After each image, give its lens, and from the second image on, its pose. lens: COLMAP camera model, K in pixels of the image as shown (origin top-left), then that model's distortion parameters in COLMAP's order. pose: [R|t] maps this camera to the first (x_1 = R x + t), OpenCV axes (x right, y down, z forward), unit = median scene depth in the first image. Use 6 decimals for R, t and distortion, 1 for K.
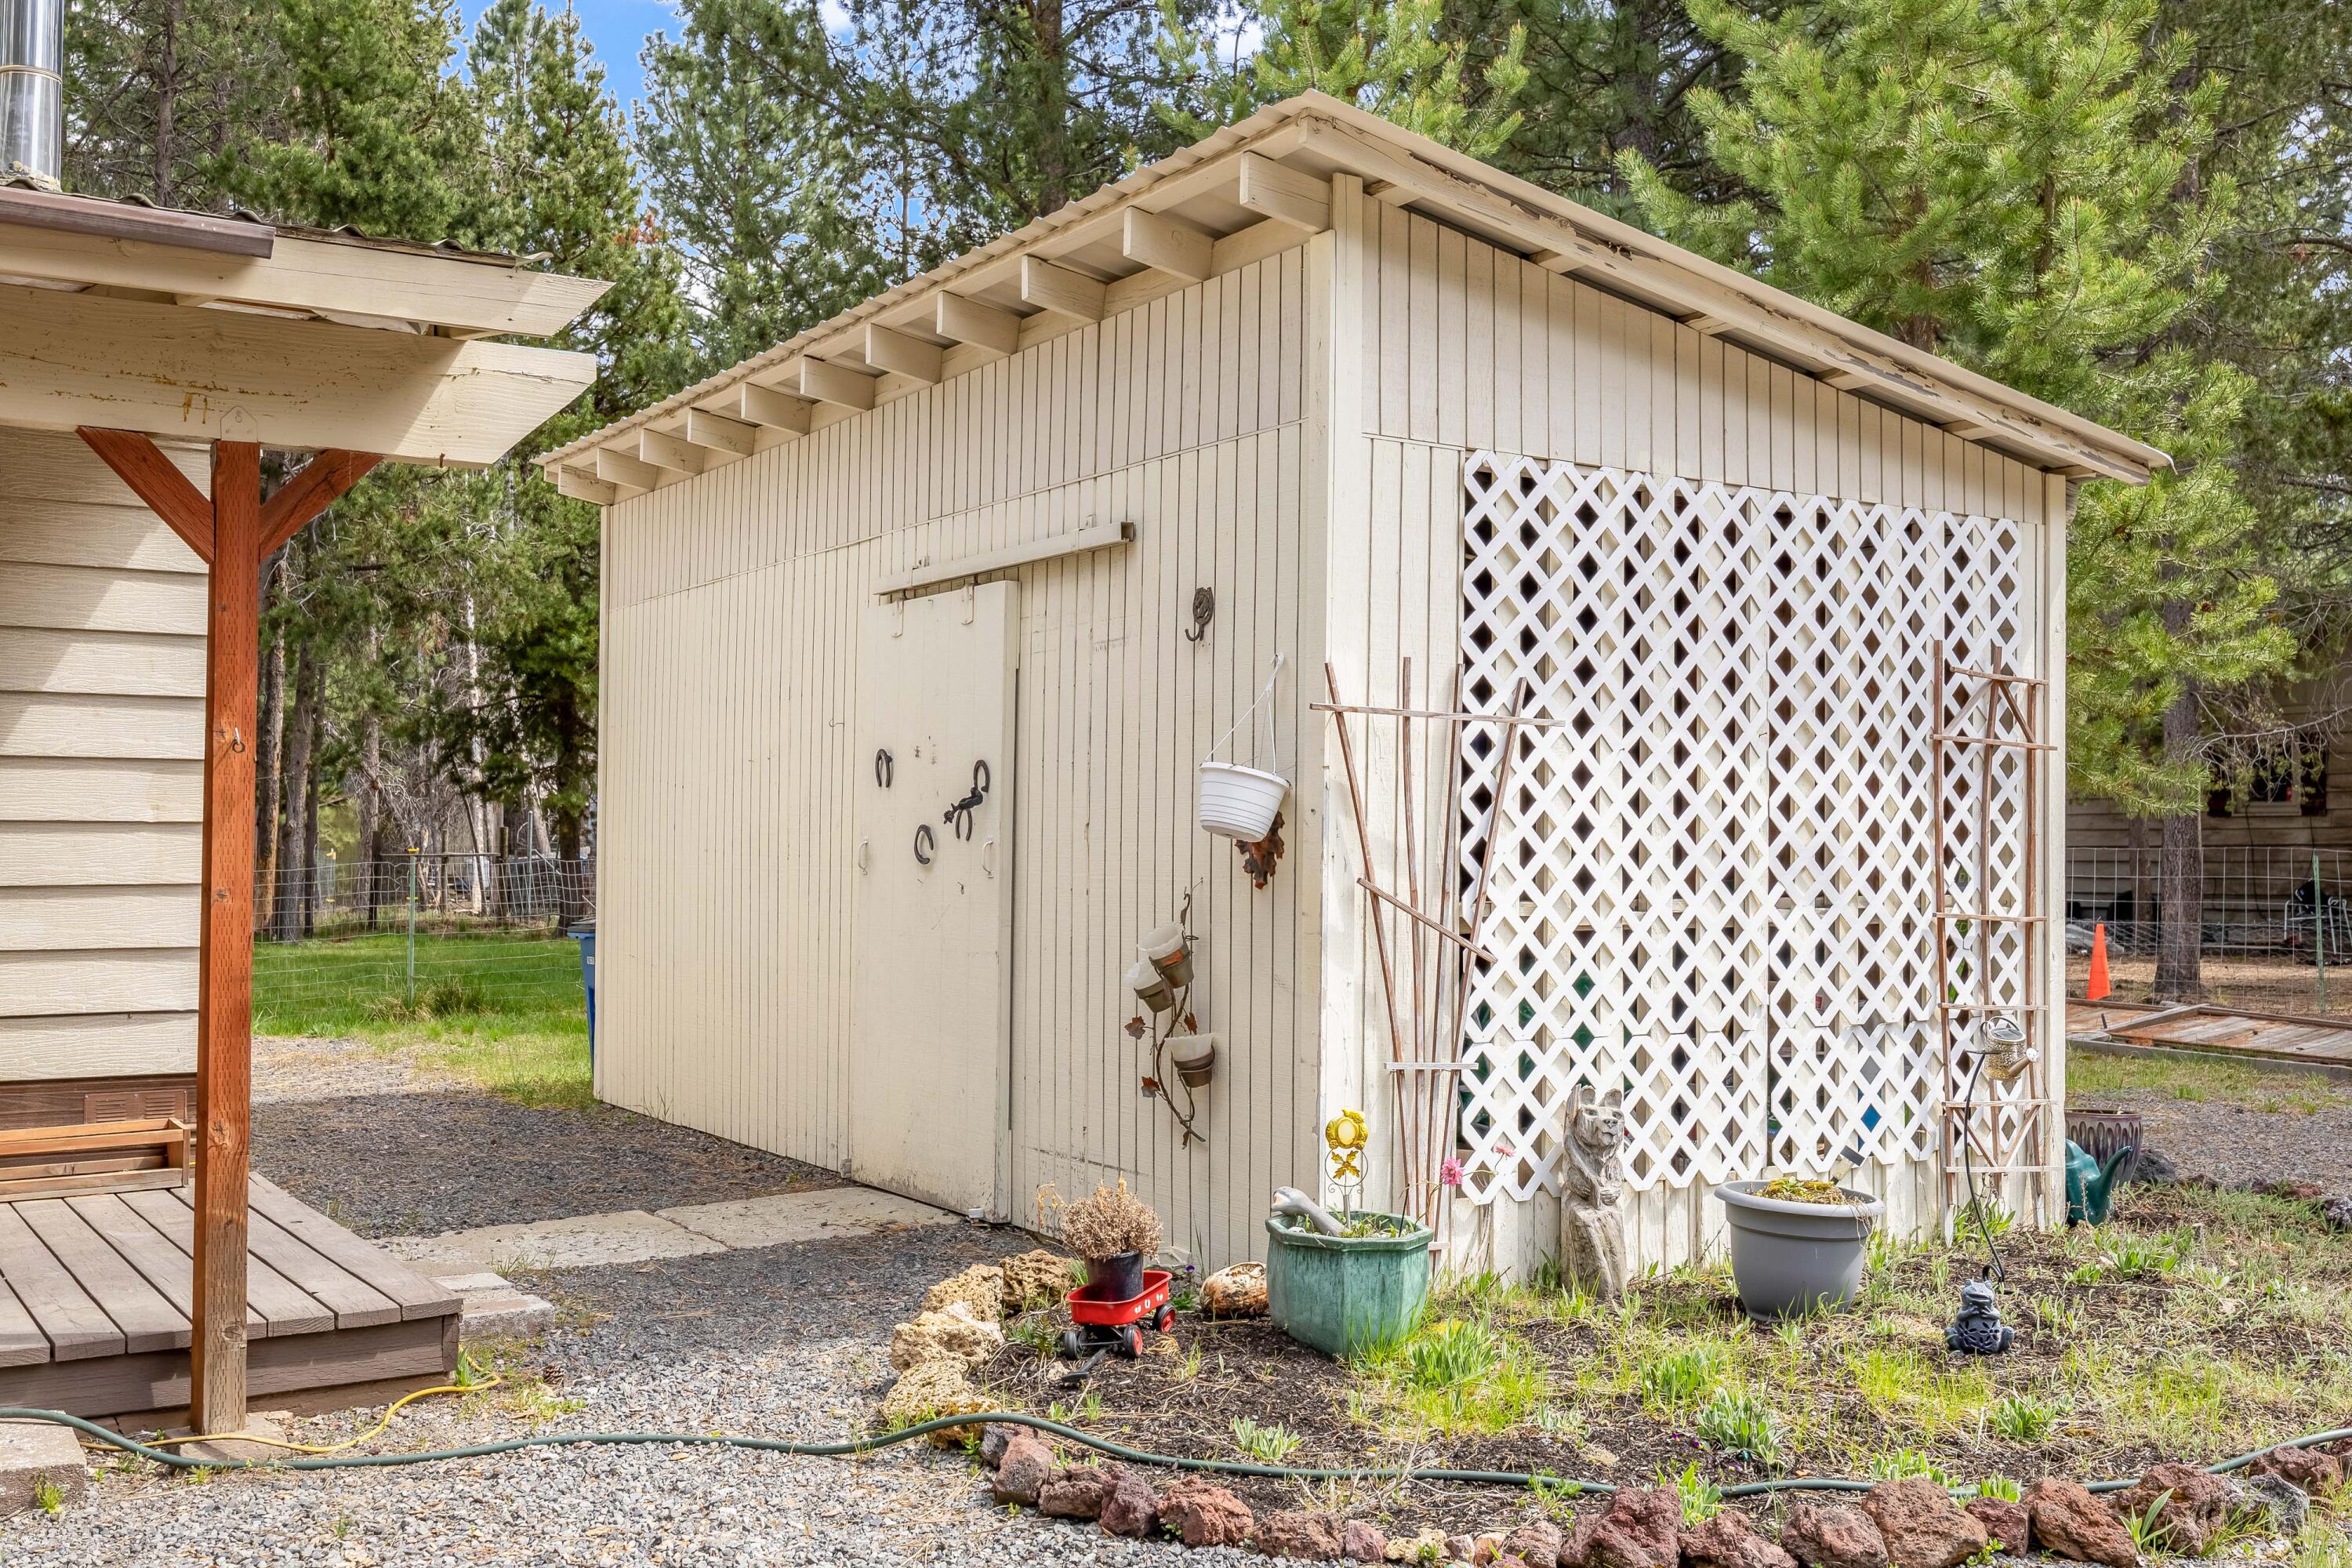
lens RADIAL K [[2252.2, 0, 1185.0], [0, 2252.2, 786.5], [0, 0, 1]] dist [-0.033274, 0.000000]
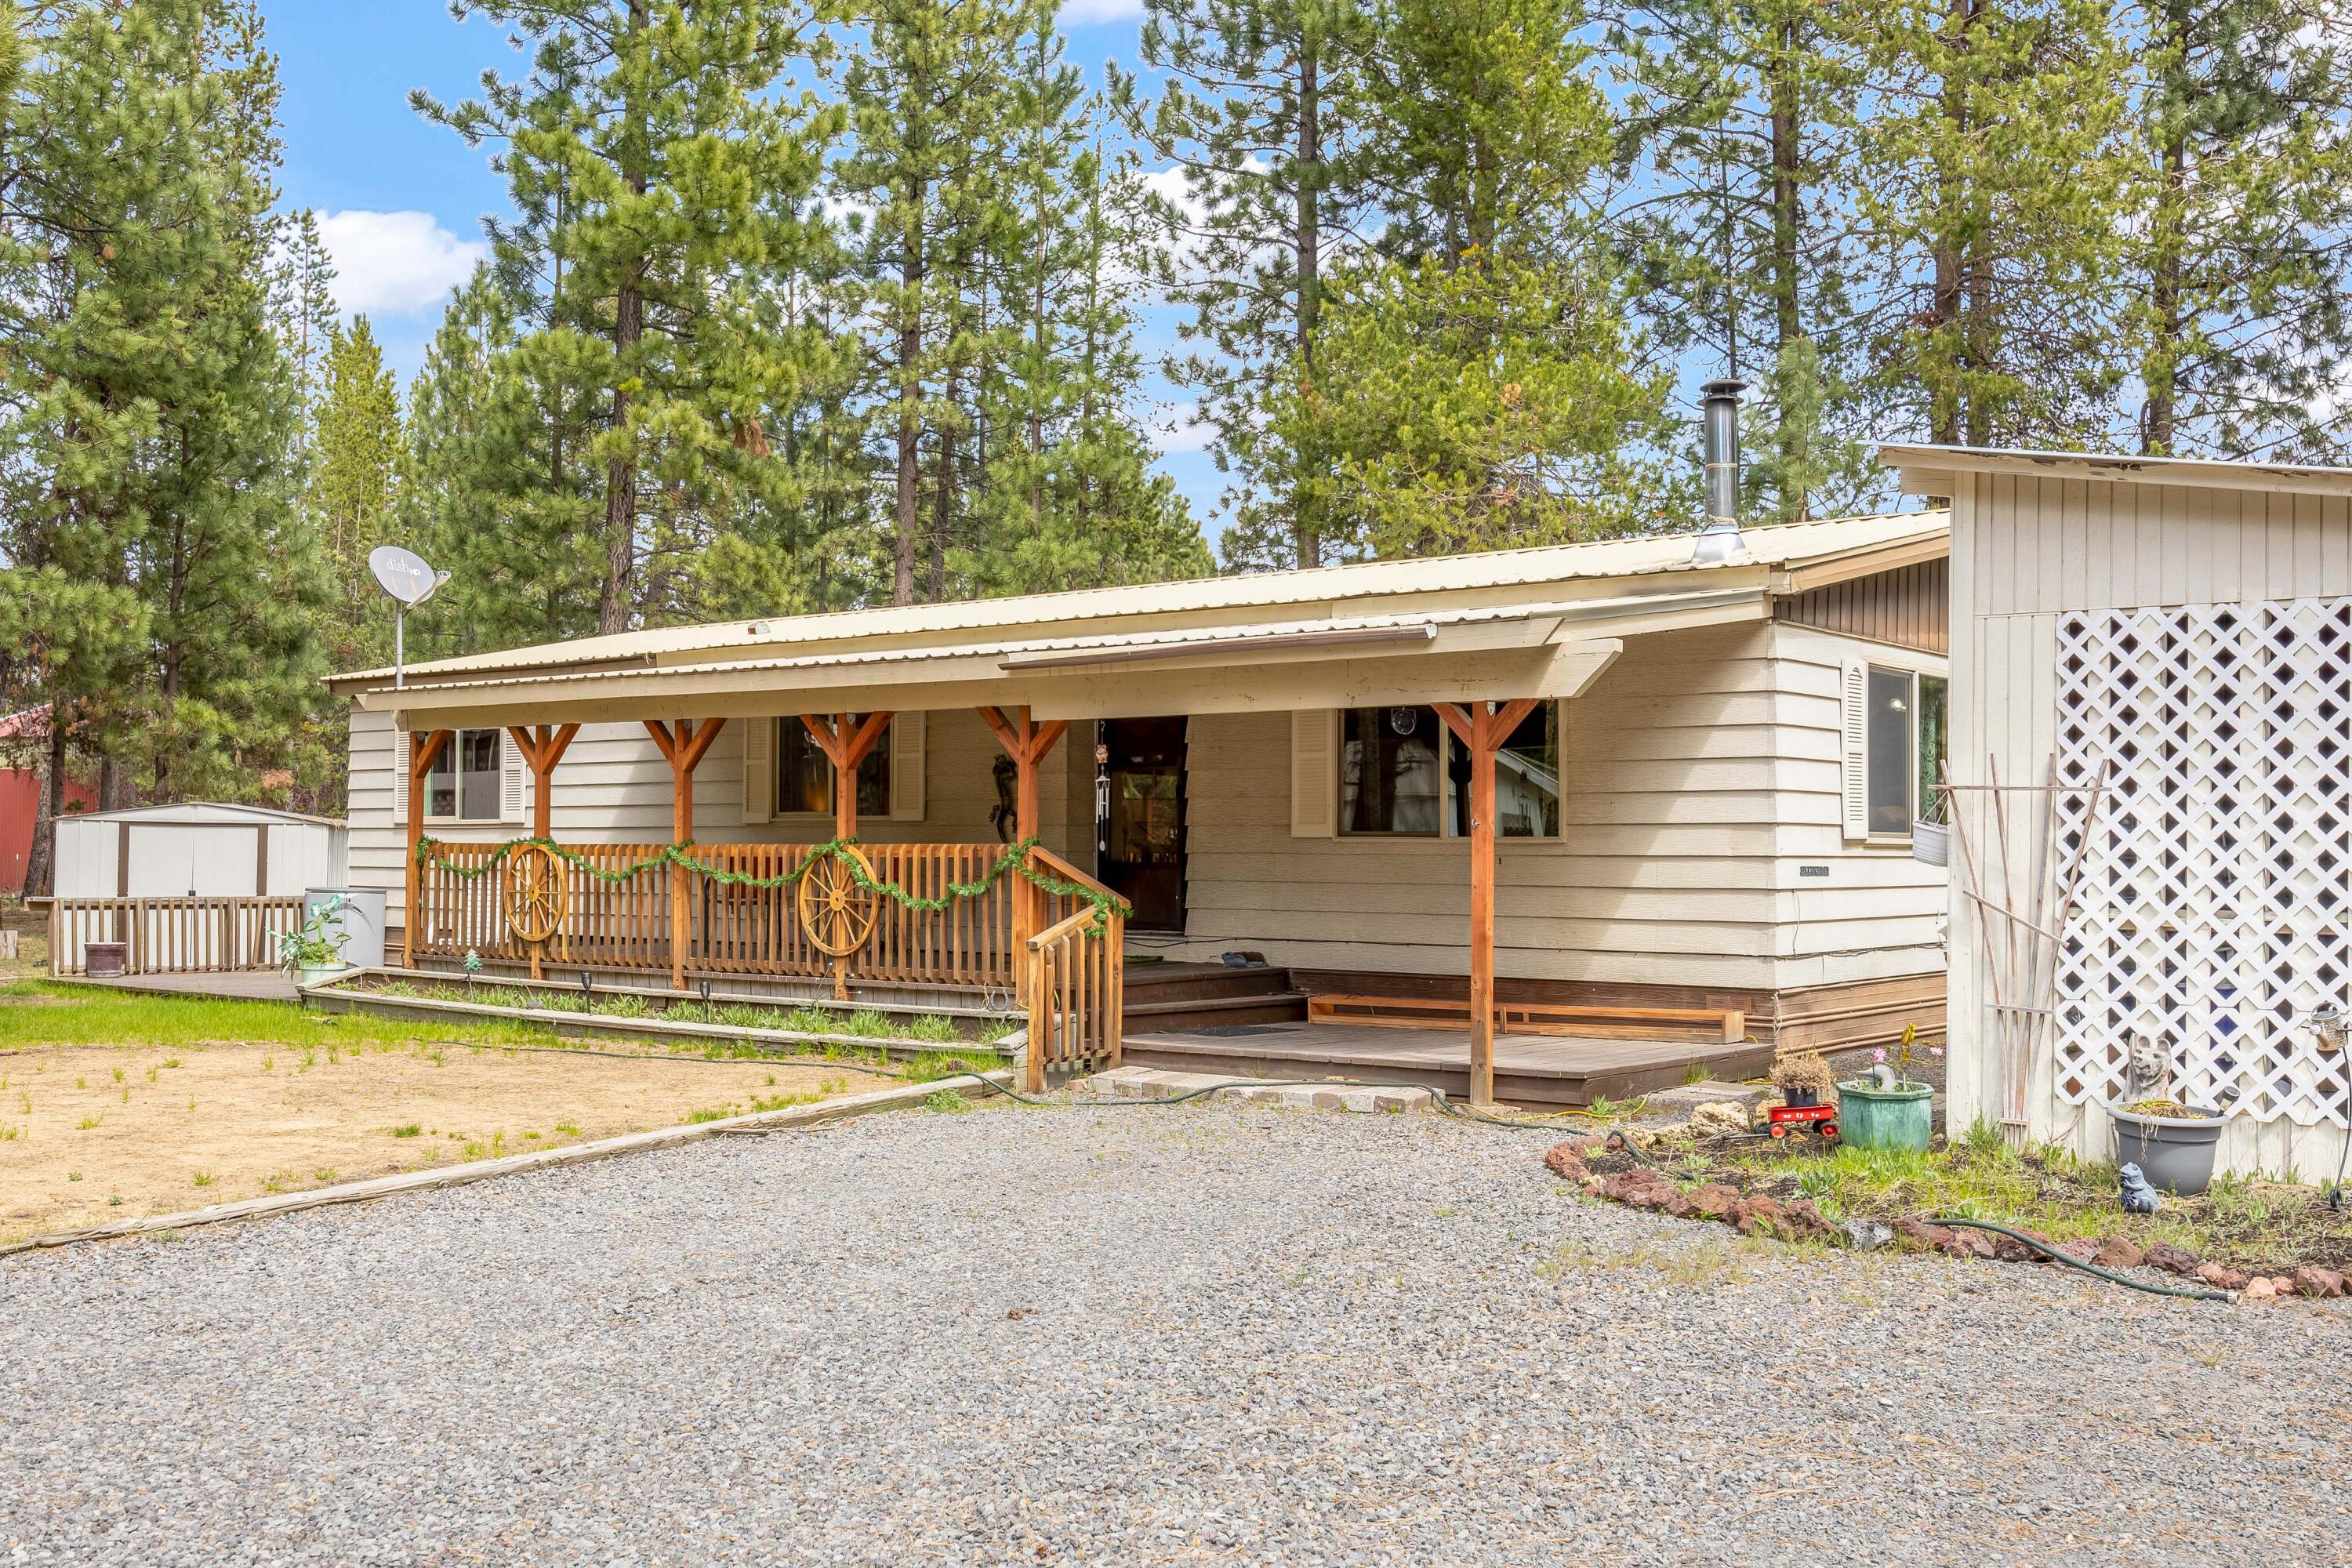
lens RADIAL K [[2252.2, 0, 1174.9], [0, 2252.2, 791.7], [0, 0, 1]] dist [-0.033274, 0.000000]
pose [[0.313754, -0.028568, -0.949074, 1.240023], [0.015036, 0.999571, -0.025117, 0.001527], [0.949385, -0.006389, 0.314049, -0.050820]]
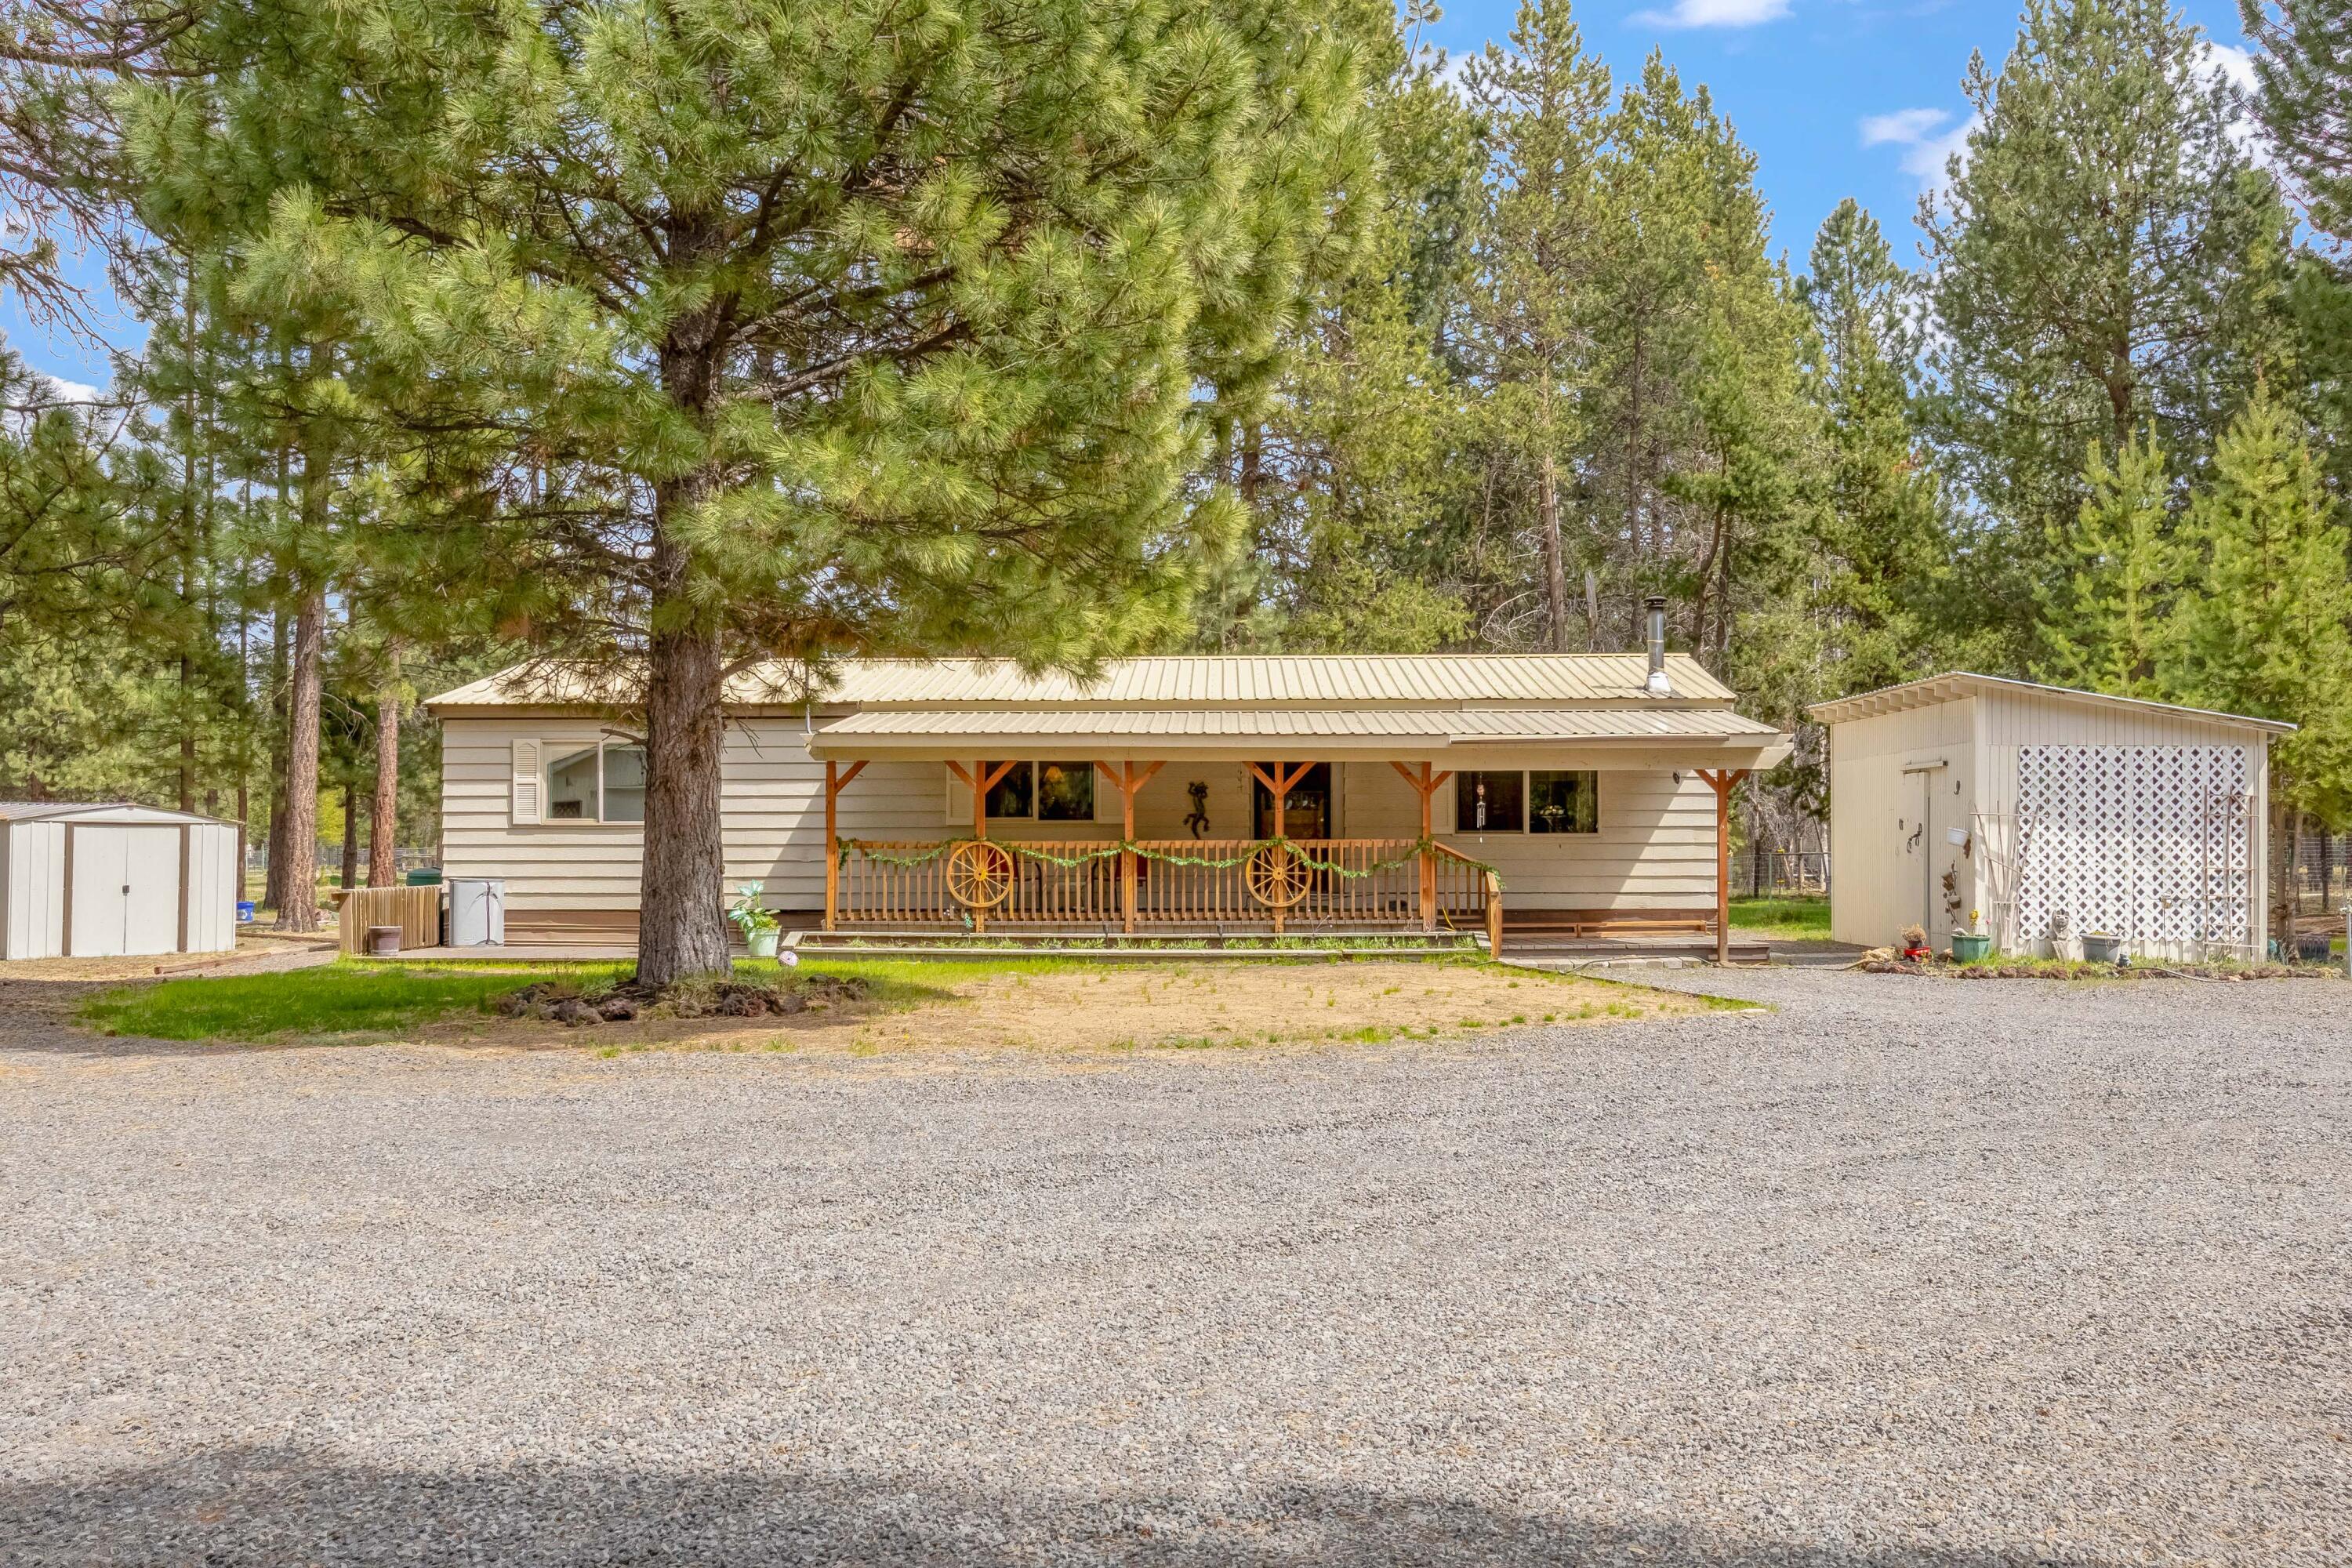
lens RADIAL K [[2252.2, 0, 1185.7], [0, 2252.2, 784.6], [0, 0, 1]] dist [-0.033274, 0.000000]
pose [[0.826768, -0.018501, -0.562238, 0.996323], [0.017960, 0.999818, -0.006489, -0.075027], [0.562256, -0.004733, 0.826950, -2.712112]]
